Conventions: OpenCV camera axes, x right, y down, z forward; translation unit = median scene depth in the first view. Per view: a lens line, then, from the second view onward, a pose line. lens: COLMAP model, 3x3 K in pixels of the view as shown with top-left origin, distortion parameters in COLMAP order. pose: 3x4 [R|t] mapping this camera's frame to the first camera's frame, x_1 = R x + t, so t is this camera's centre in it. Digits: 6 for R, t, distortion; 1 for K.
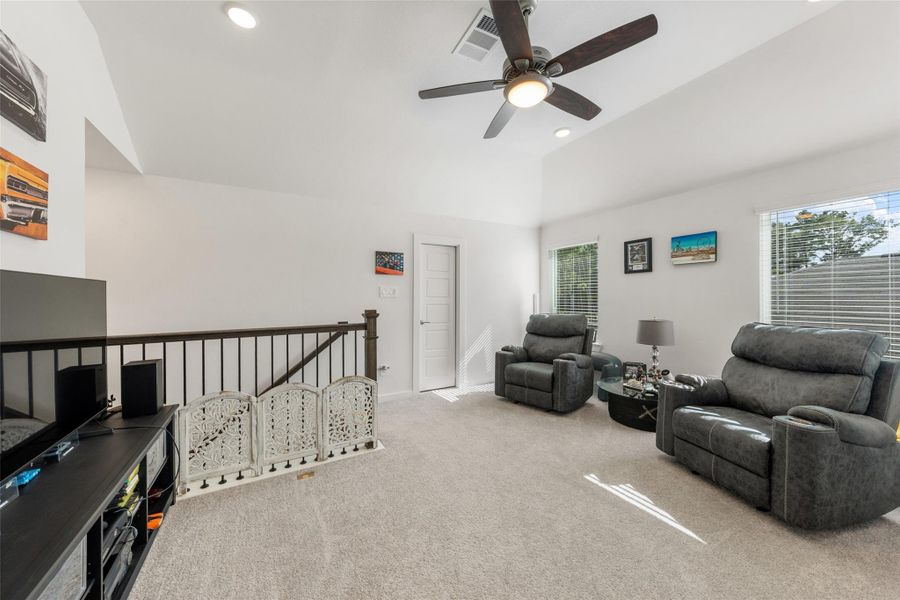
lens RADIAL K [[307.5, 0, 447.6], [0, 307.5, 297.6], [0, 0, 1]] dist [-0.000867, -0.000060]
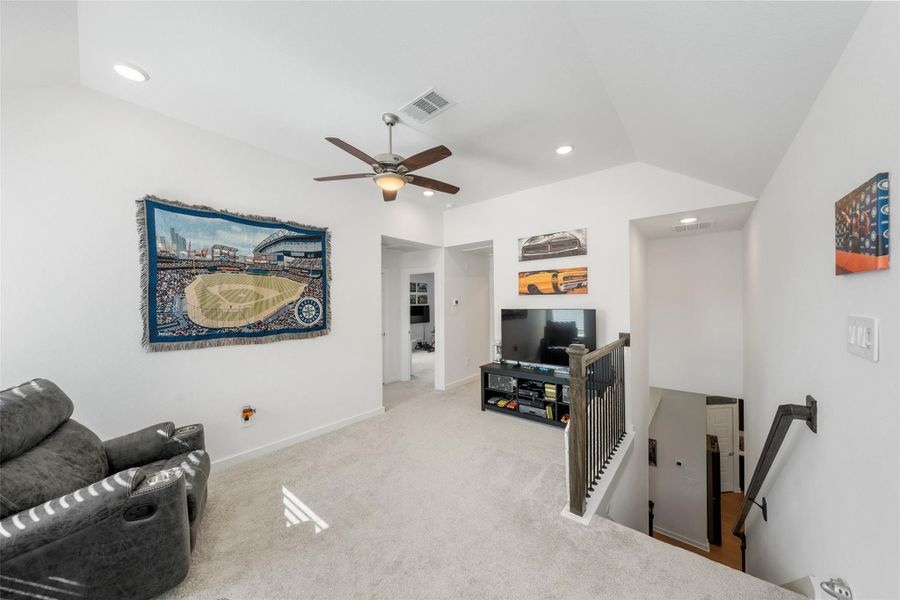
lens RADIAL K [[307.5, 0, 447.6], [0, 307.5, 297.6], [0, 0, 1]] dist [-0.000867, -0.000060]
pose [[-0.942684, 0.009525, -0.333552, 0.431518], [0.011553, 0.999925, -0.004097, -0.107136], [0.333488, -0.007716, -0.942723, 2.109277]]
